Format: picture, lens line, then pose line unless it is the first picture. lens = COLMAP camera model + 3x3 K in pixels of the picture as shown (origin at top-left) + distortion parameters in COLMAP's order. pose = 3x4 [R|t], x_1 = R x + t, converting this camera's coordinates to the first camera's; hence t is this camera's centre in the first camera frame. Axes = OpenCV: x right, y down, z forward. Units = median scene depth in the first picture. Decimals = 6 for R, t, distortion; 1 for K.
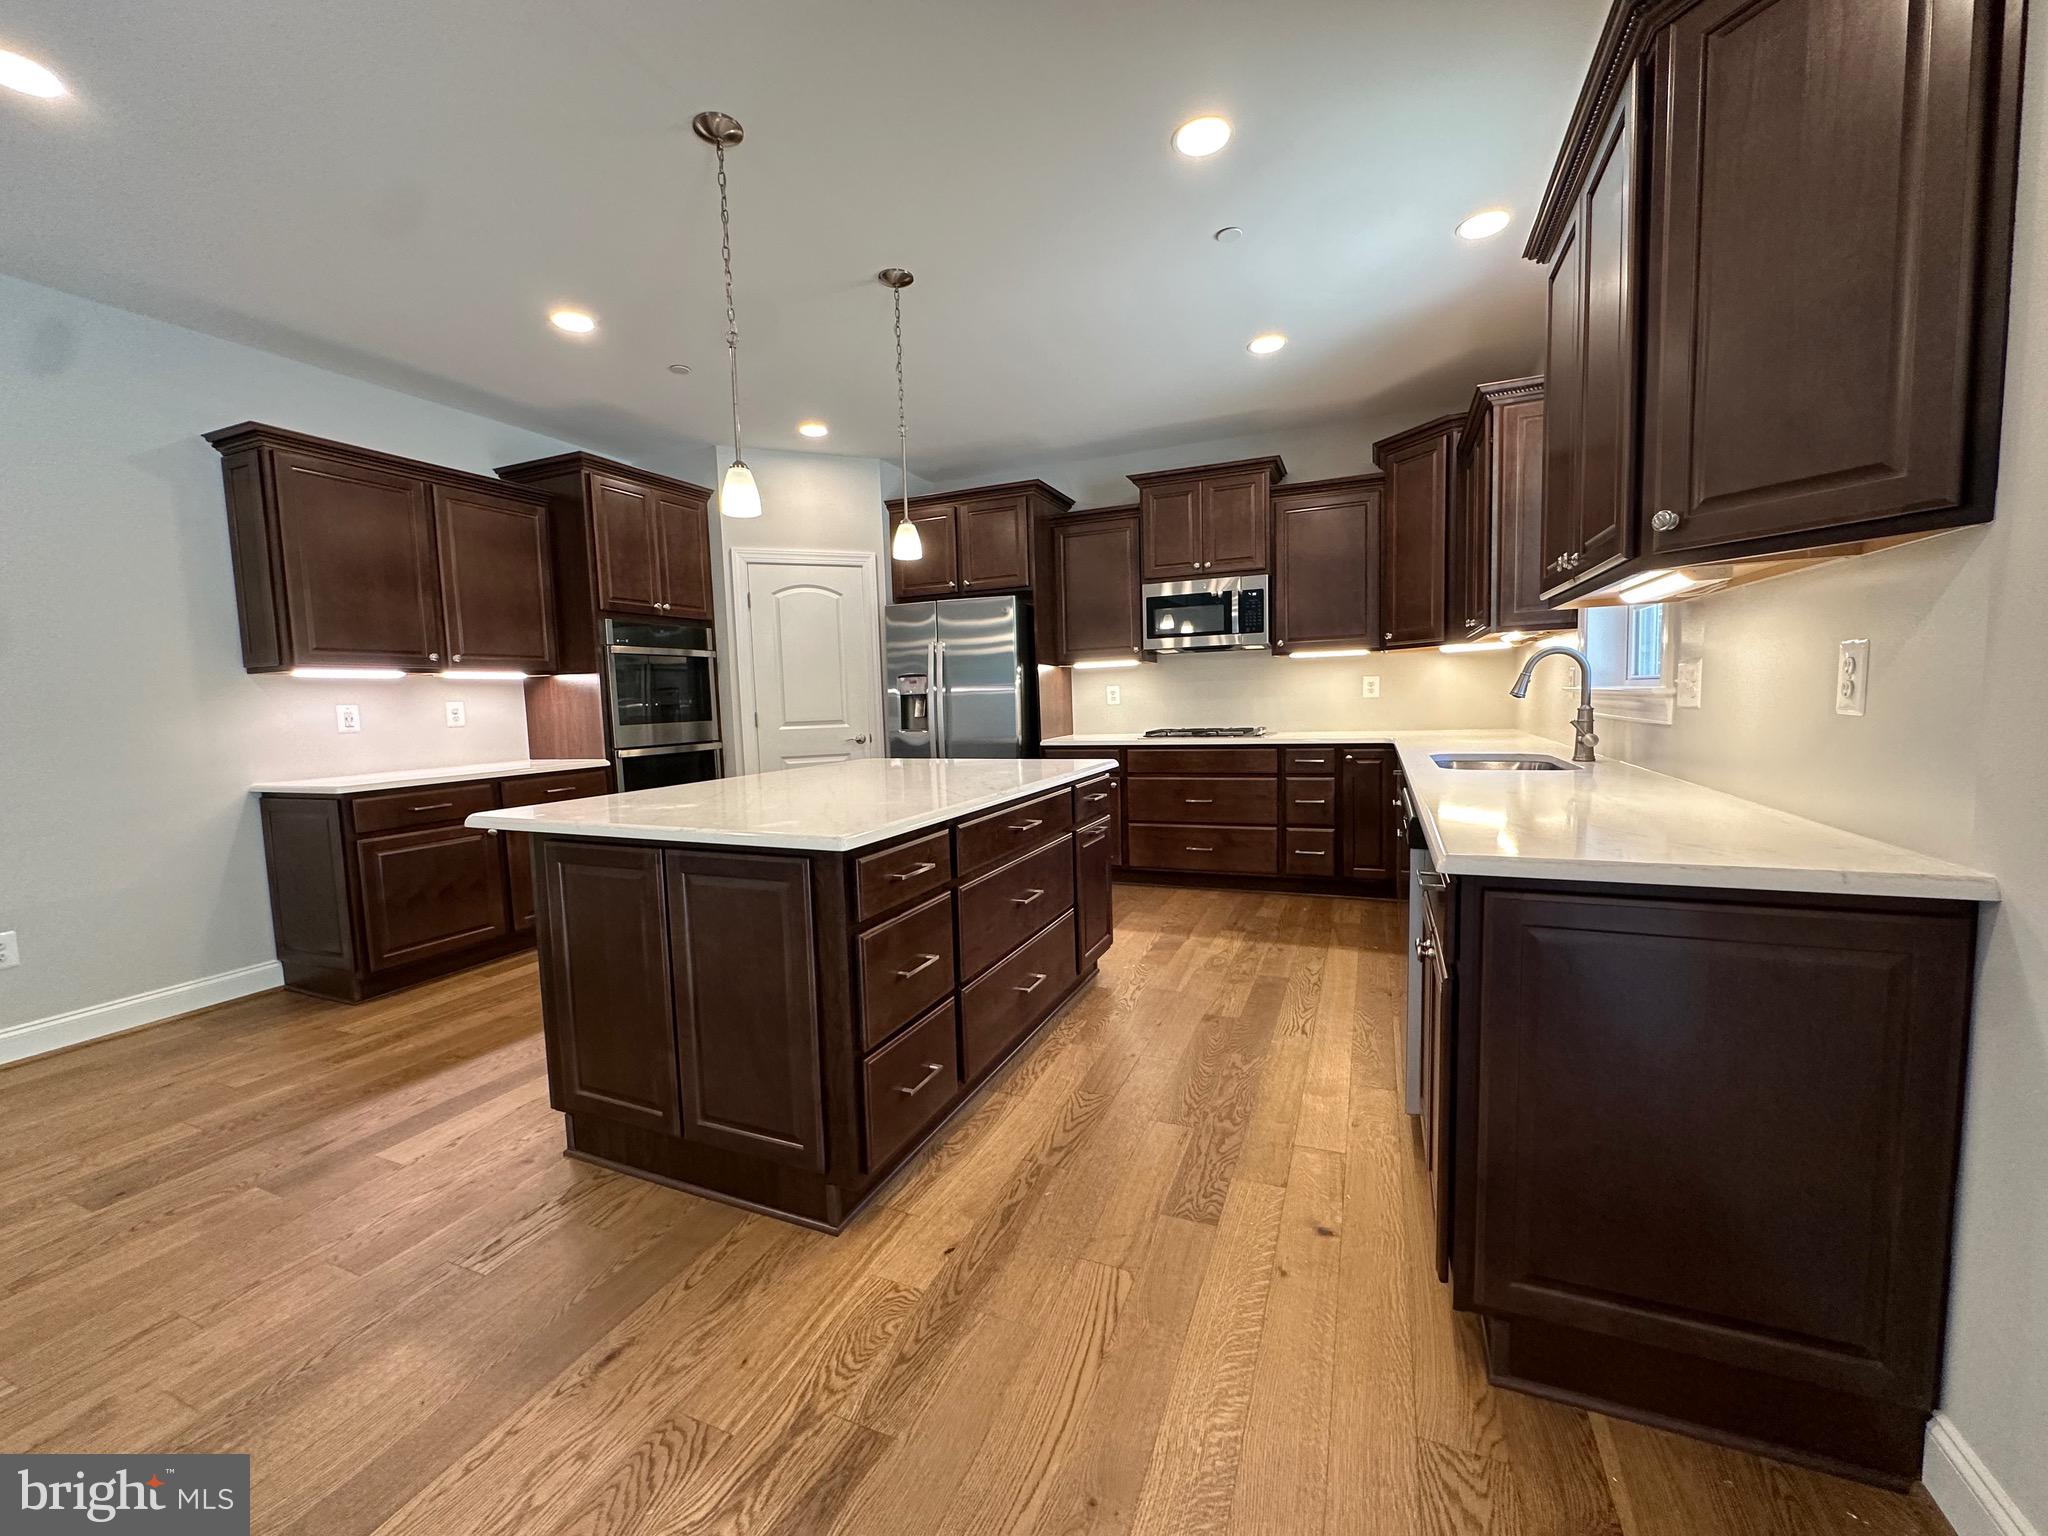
lens RADIAL K [[817.5, 0, 1018.4], [0, 817.5, 770.0], [0, 0, 1]] dist [-0.001650, 0.000327]
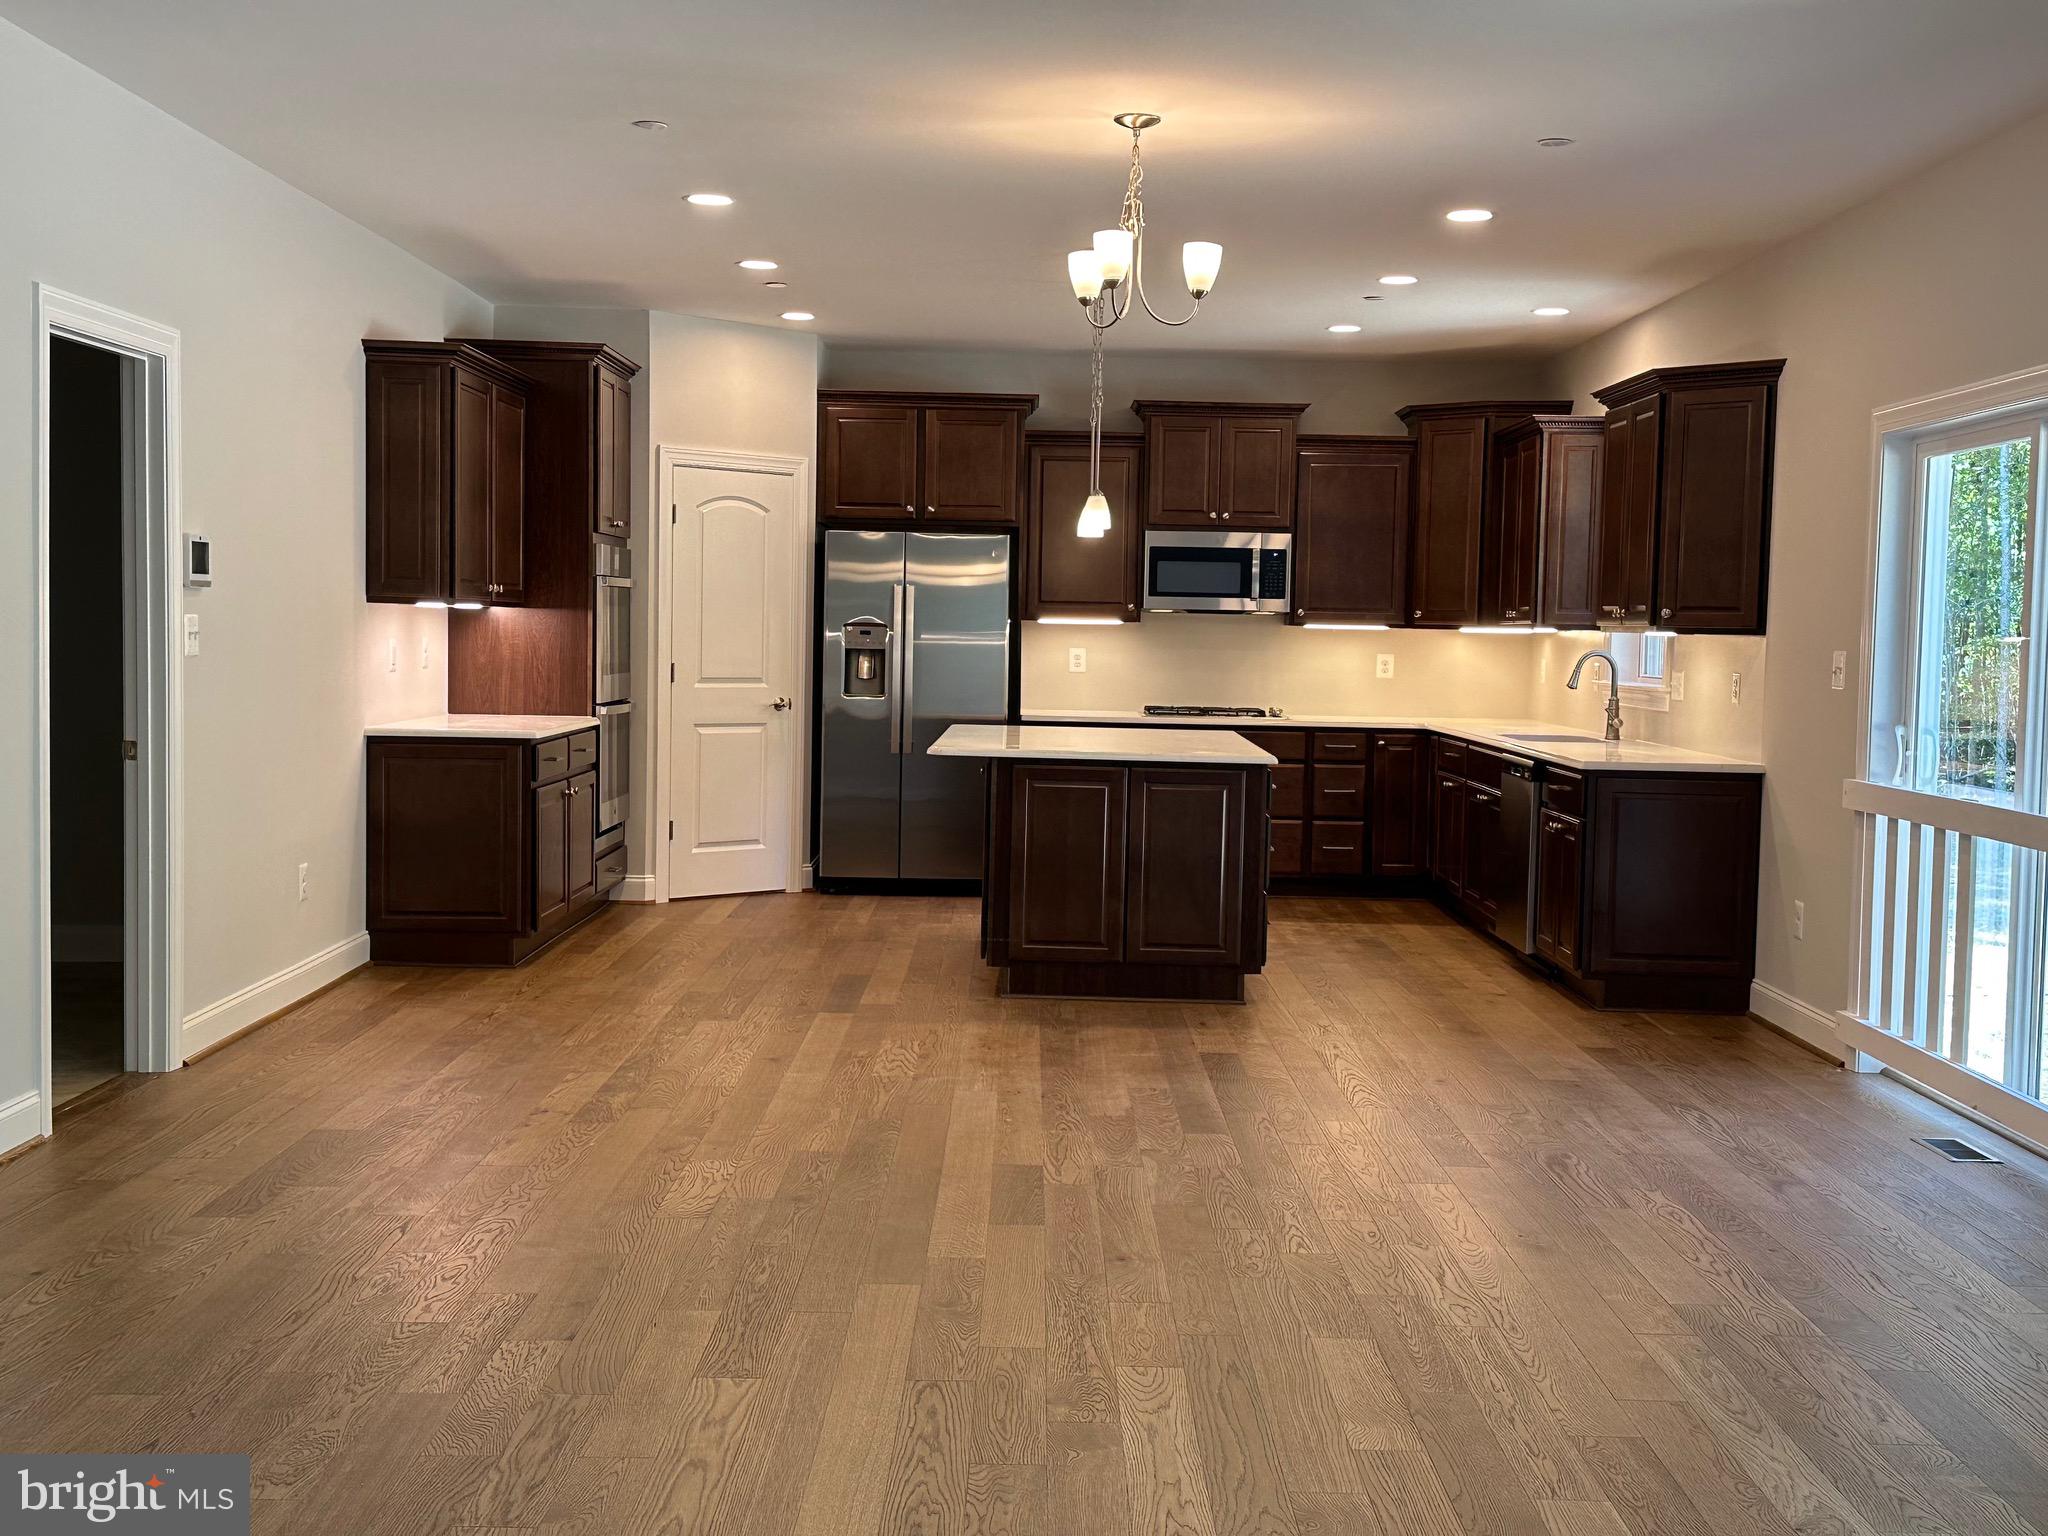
lens RADIAL K [[2356.0, 0, 1024.0], [0, 2356.0, 768.0], [0, 0, 1]] dist [0.201444, -0.437092]
pose [[0.917065, 0.026679, 0.397845, -0.959534], [-0.015036, 0.999363, -0.032358, 0.098322], [-0.398455, 0.023692, 0.916882, -1.204783]]
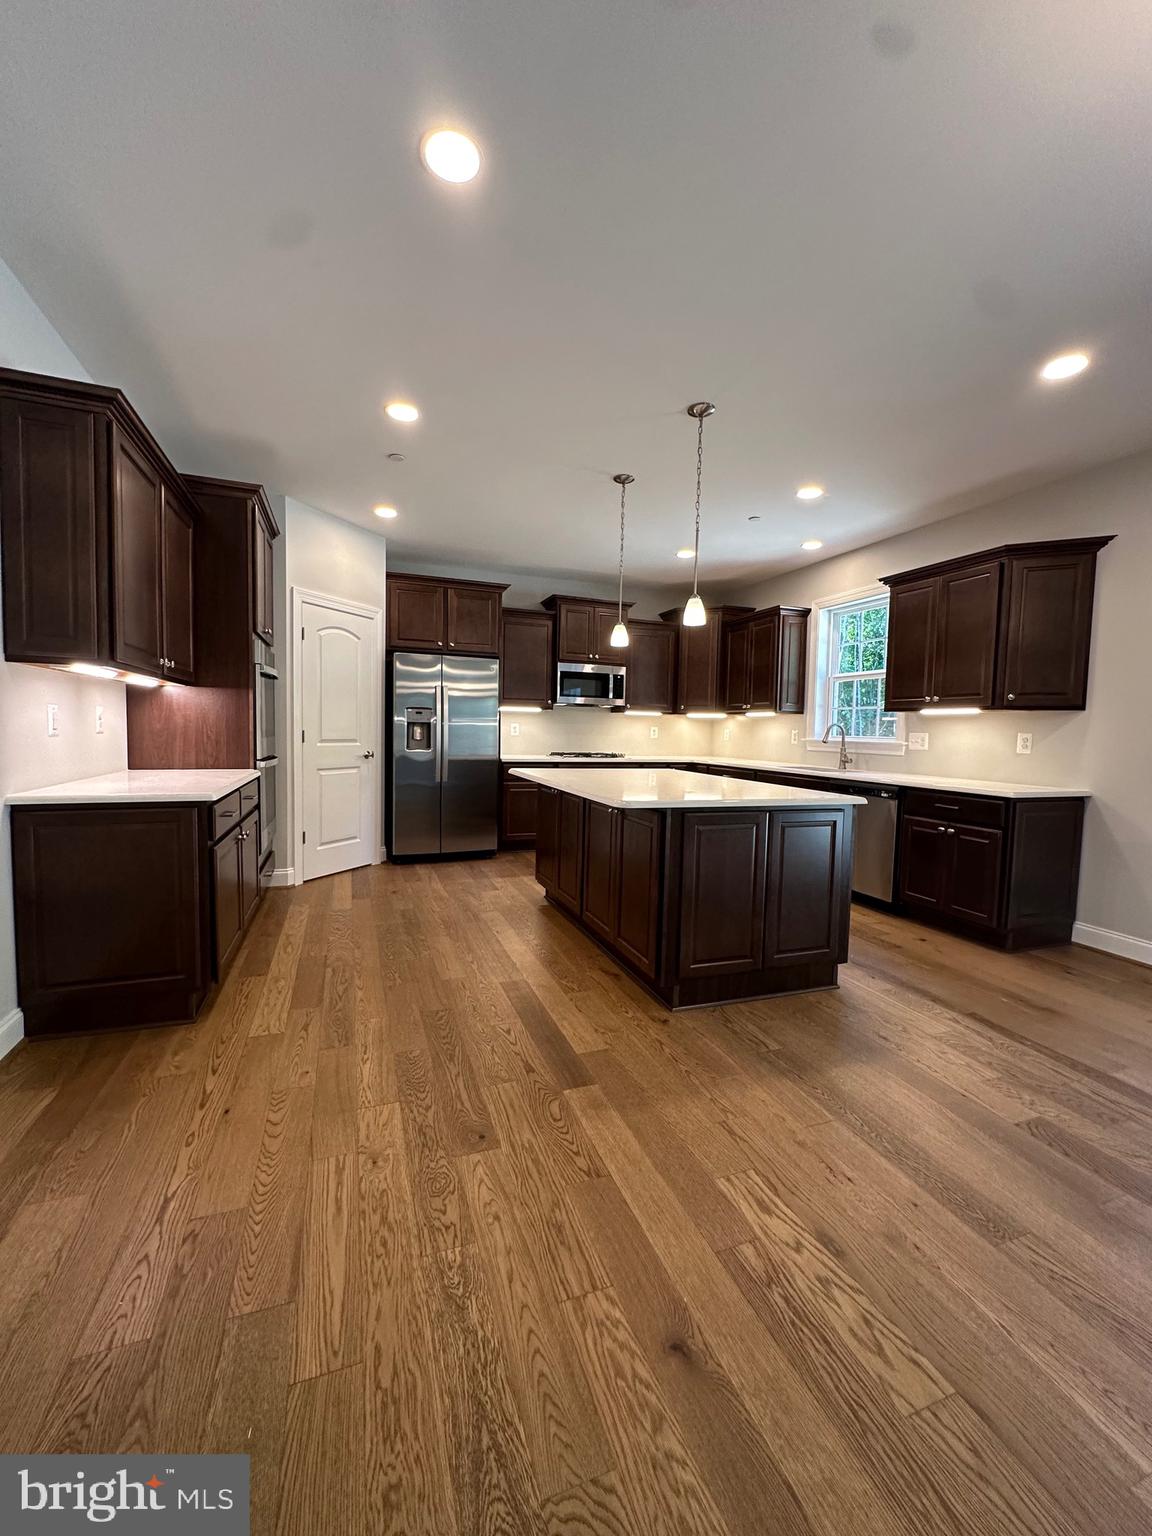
lens RADIAL K [[613.1, 0, 576.0], [0, 613.1, 768.0], [0, 0, 1]] dist [-0.001650, 0.000327]
pose [[0.722040, 0.004321, 0.691838, -0.696263], [0.015448, 0.999630, -0.022366, 0.008884], [-0.691679, 0.026837, 0.721707, 0.117124]]
